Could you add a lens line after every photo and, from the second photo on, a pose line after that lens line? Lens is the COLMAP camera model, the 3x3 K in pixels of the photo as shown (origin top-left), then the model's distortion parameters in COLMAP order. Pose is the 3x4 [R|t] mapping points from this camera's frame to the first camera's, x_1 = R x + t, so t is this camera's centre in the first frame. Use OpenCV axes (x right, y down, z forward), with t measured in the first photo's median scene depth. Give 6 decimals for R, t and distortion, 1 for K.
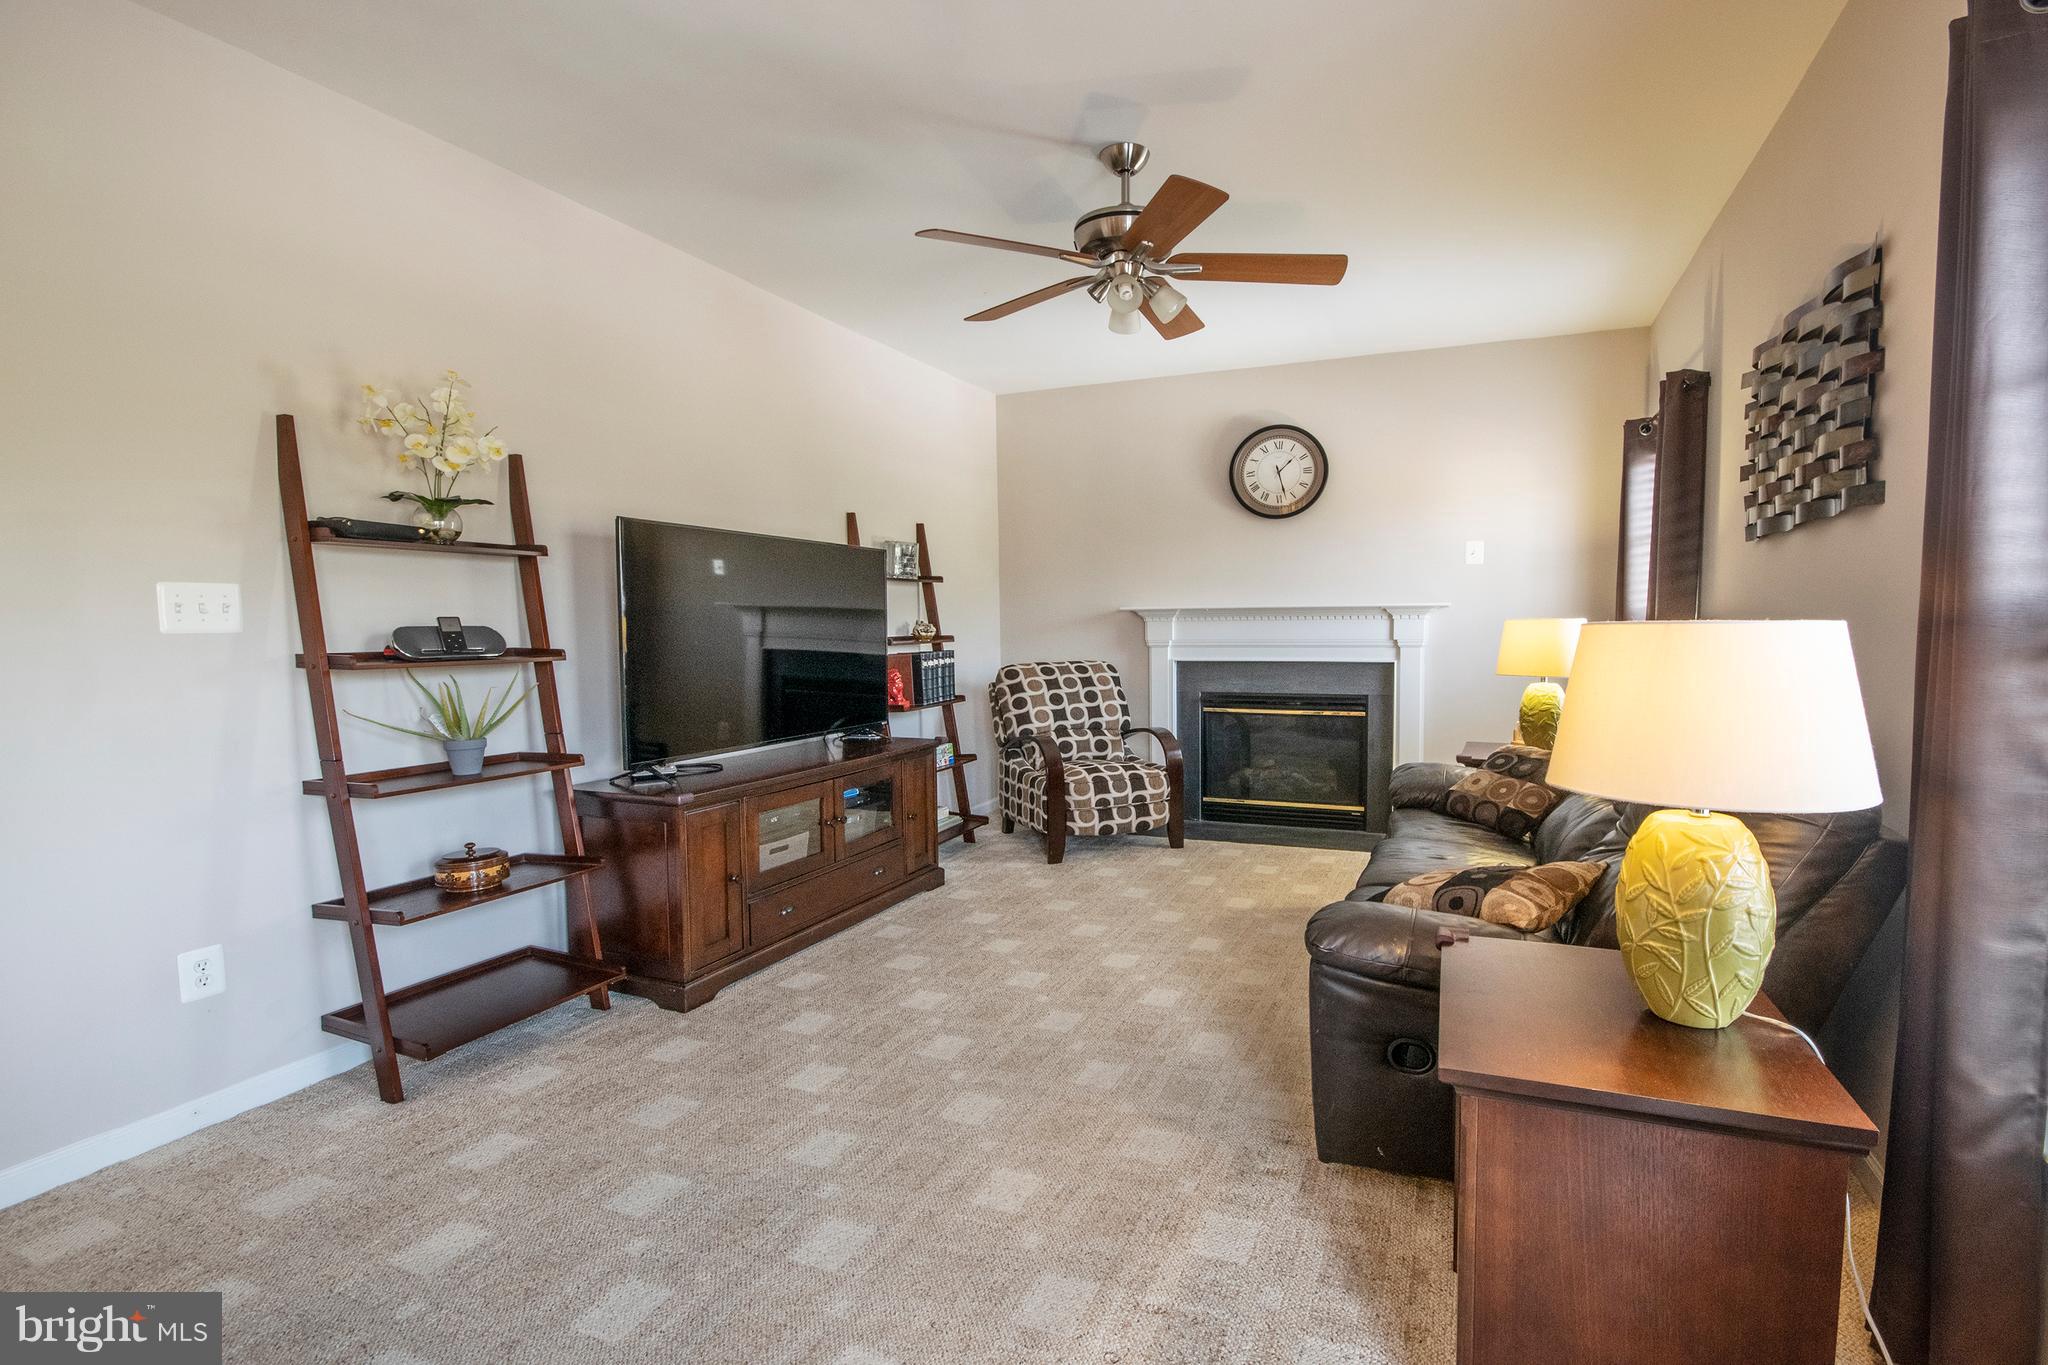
lens RADIAL K [[893.9, 0, 1103.8], [0, 893.9, 683.9], [0, 0, 1]] dist [-0.001417, 0.000004]
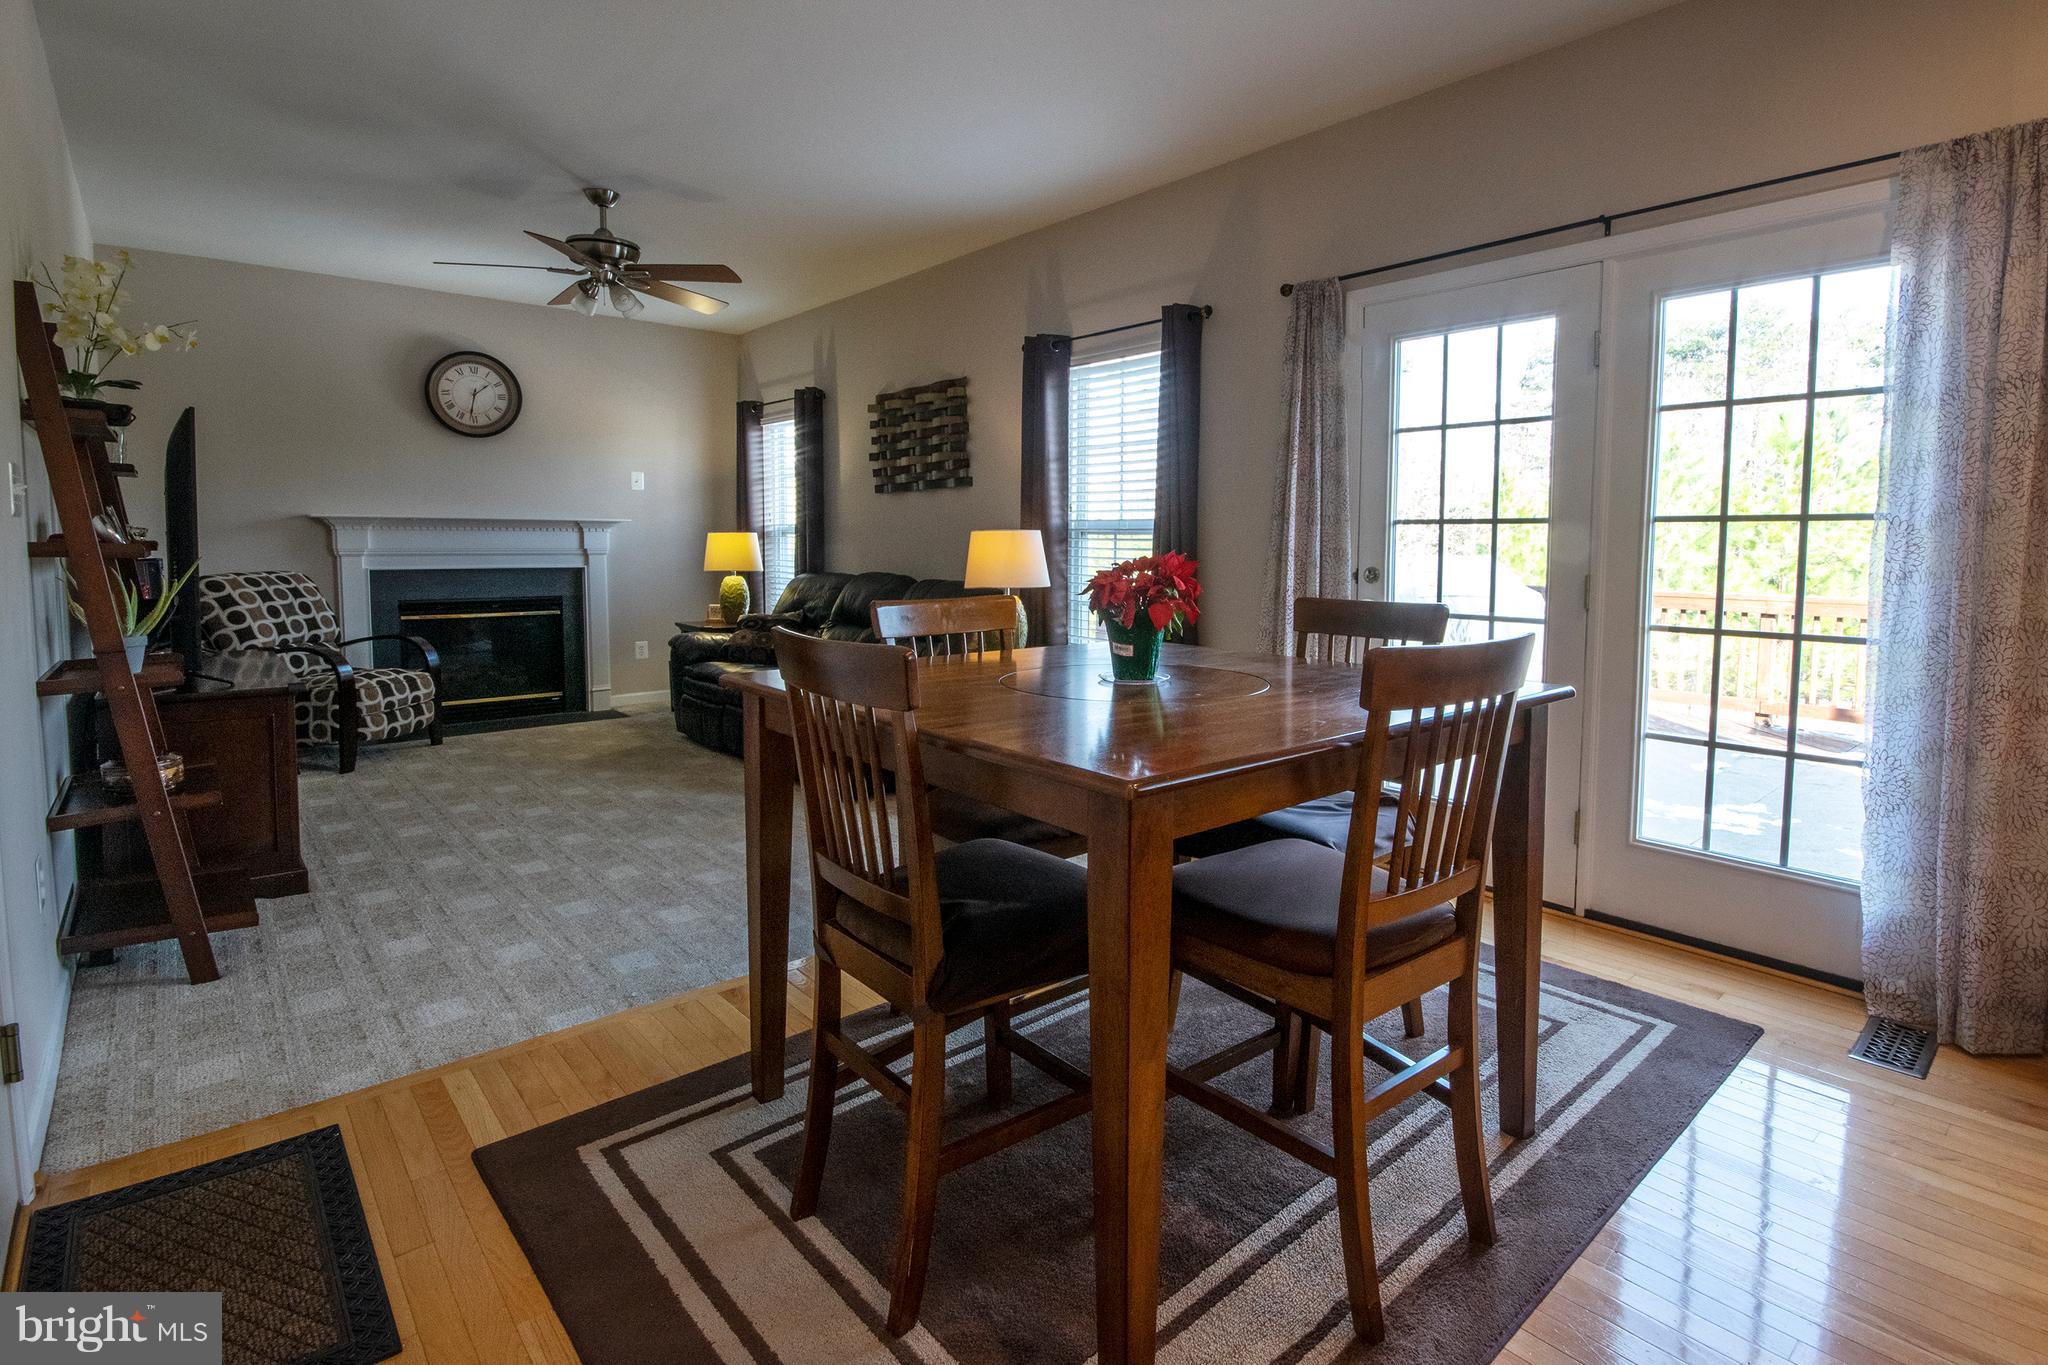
lens RADIAL K [[990.5, 0, 1042.7], [0, 990.5, 606.1], [0, 0, 1]] dist [0.000501, -0.000576]
pose [[0.461639, -0.047573, 0.885791, -0.650228], [0.052920, 0.998259, 0.026034, 0.029193], [-0.885488, 0.034858, 0.463353, -0.188298]]
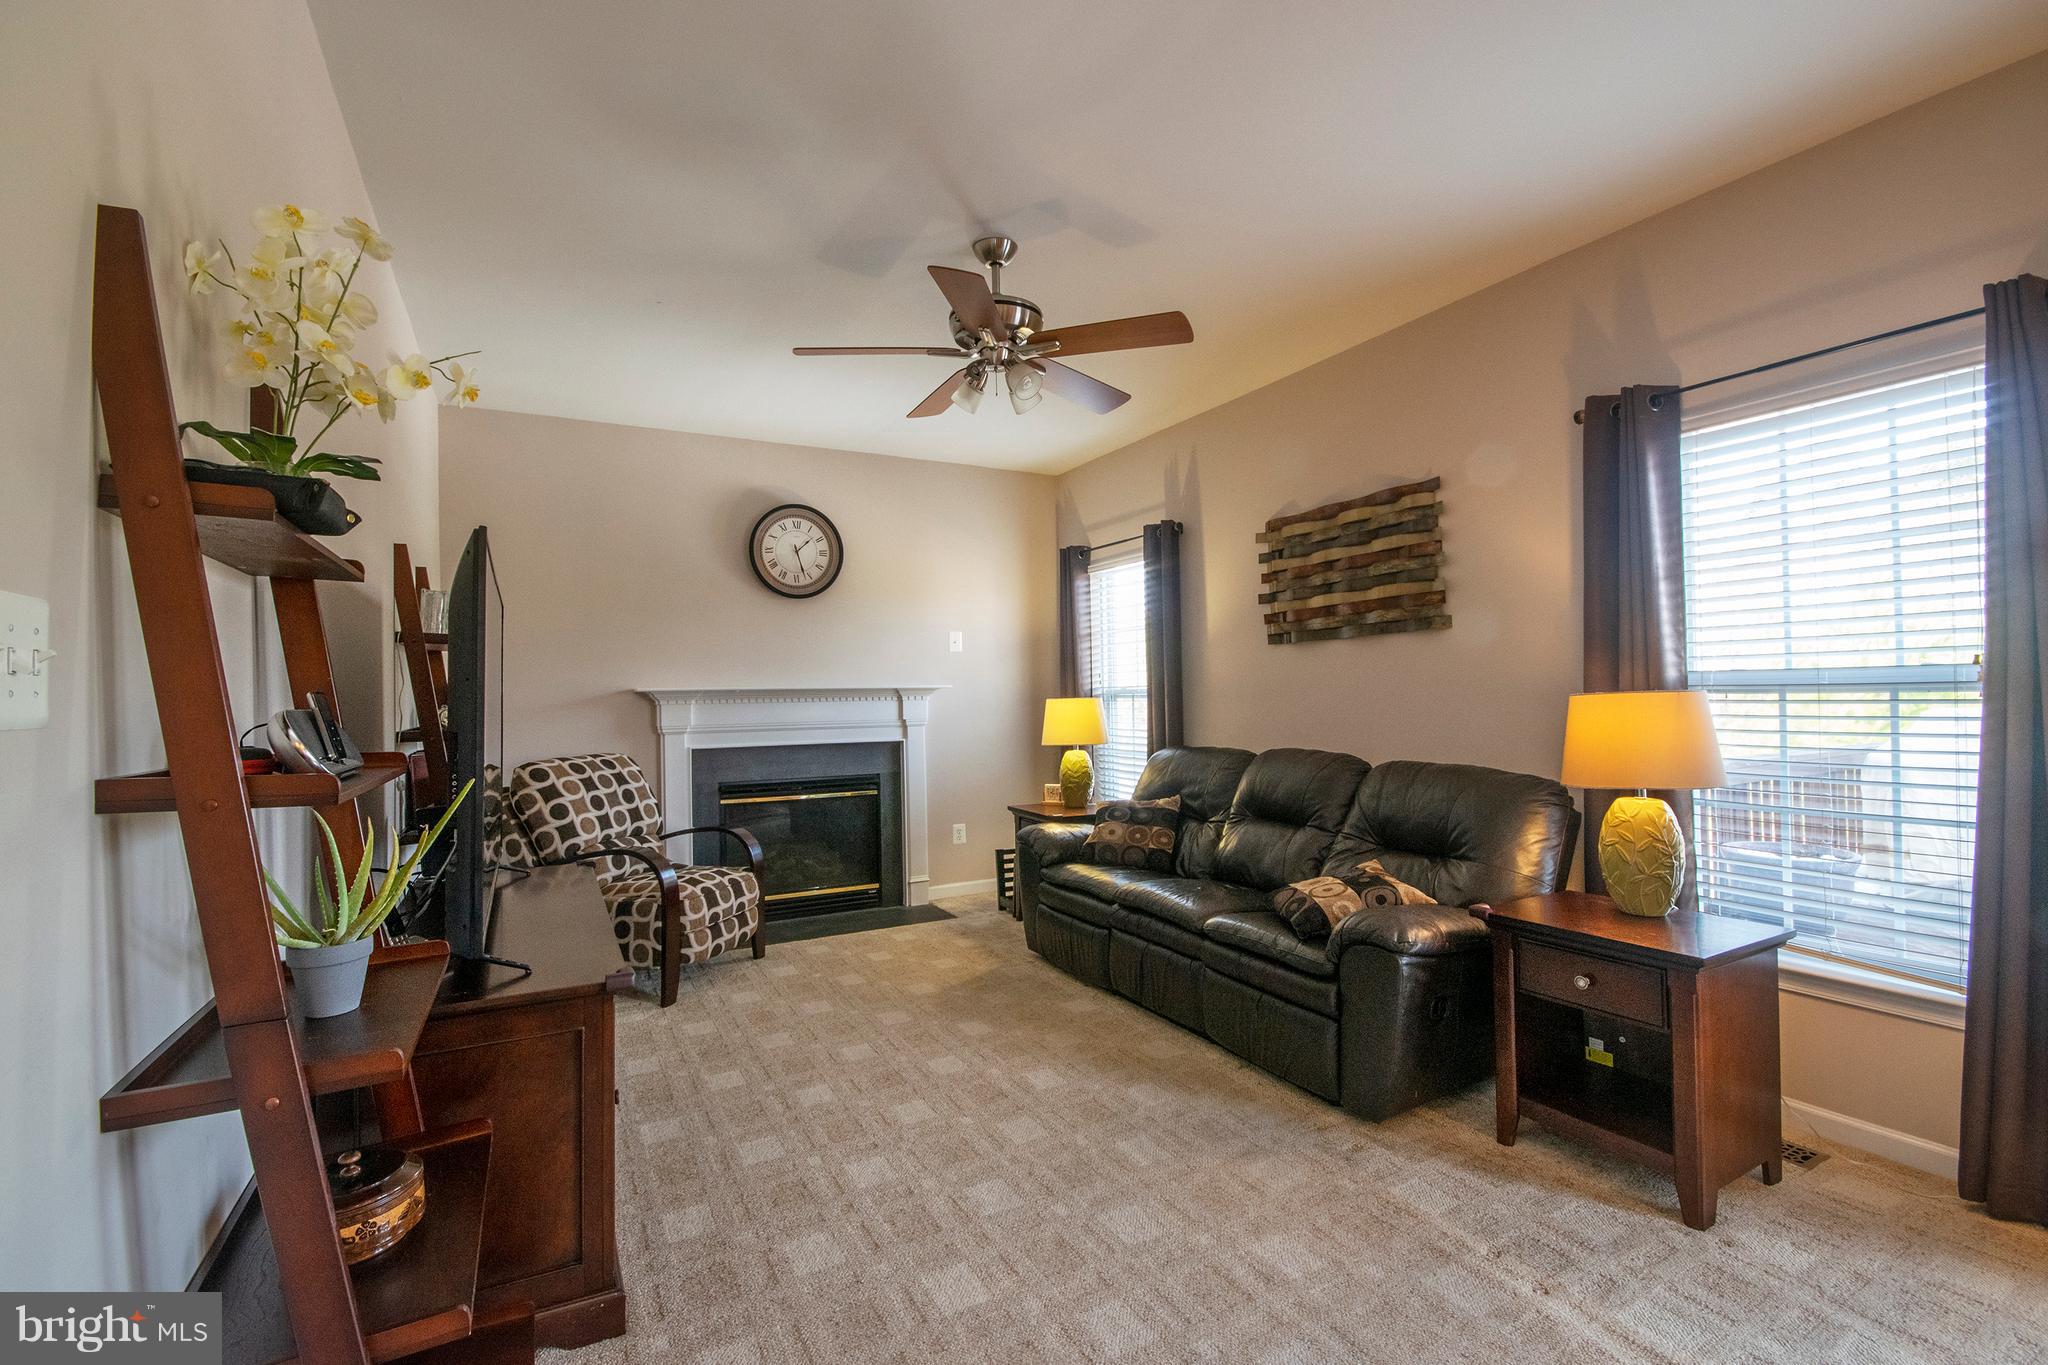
lens RADIAL K [[912.5, 0, 997.7], [0, 912.5, 688.4], [0, 0, 1]] dist [-0.004054, -0.001060]
pose [[0.669142, 0.005713, 0.743113, -0.459929], [0.061156, 0.996155, -0.062727, -0.012626], [-0.740614, 0.087419, 0.666220, 0.209150]]
